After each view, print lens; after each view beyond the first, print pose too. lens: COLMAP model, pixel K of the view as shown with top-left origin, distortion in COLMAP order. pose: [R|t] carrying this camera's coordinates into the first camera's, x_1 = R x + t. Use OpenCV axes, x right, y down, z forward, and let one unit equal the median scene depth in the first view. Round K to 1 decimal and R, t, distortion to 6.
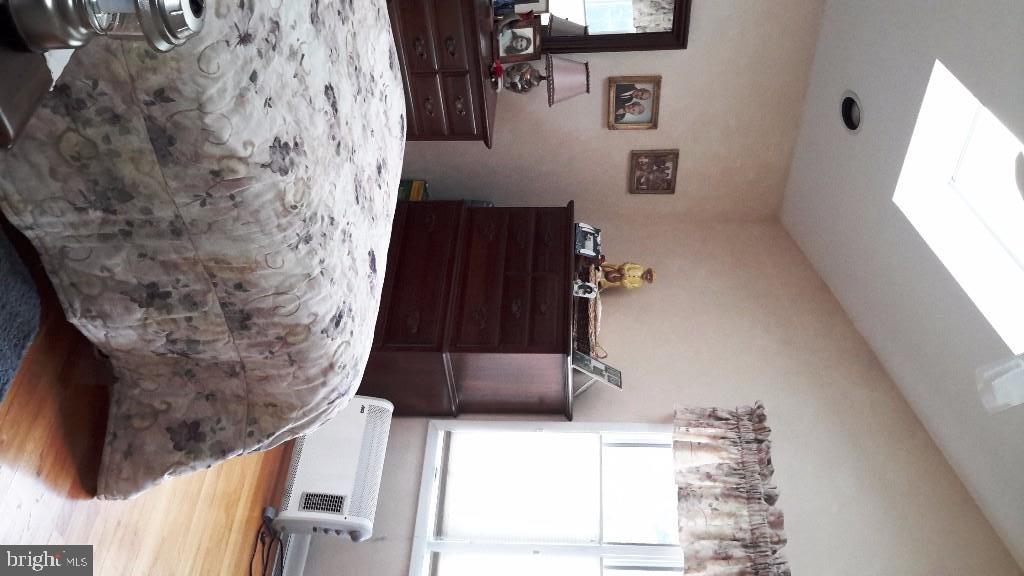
lens RADIAL K [[961.0, 0, 506.8], [0, 961.0, 273.3], [0, 0, 1]] dist [0.160989, -0.445934]
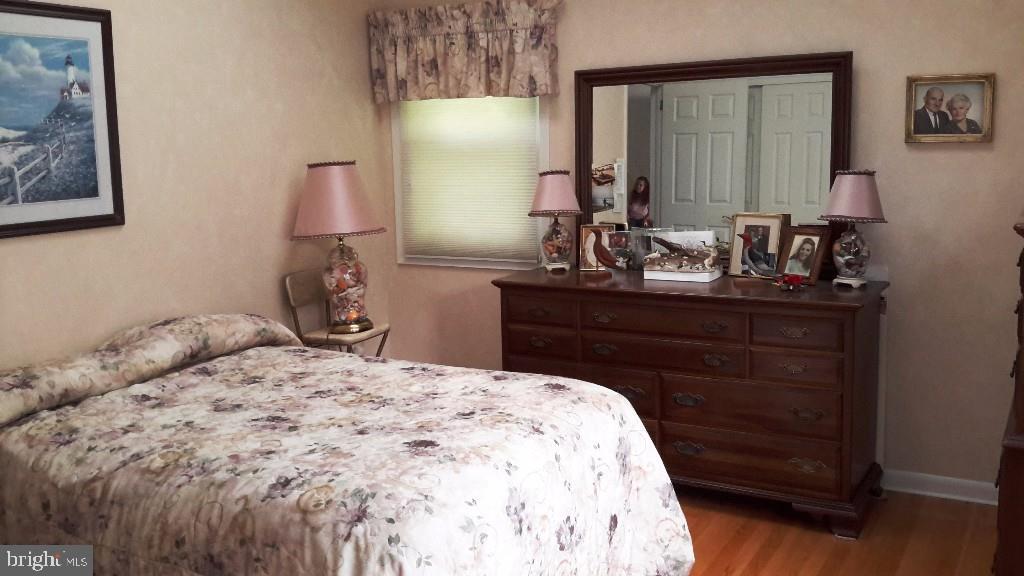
lens RADIAL K [[961.0, 0, 506.8], [0, 961.0, 273.3], [0, 0, 1]] dist [0.160989, -0.445934]
pose [[0.059716, -0.989793, -0.129396, 0.114762], [0.214736, 0.139330, -0.966683, 0.691012], [0.974845, 0.029940, 0.220864, 0.701283]]
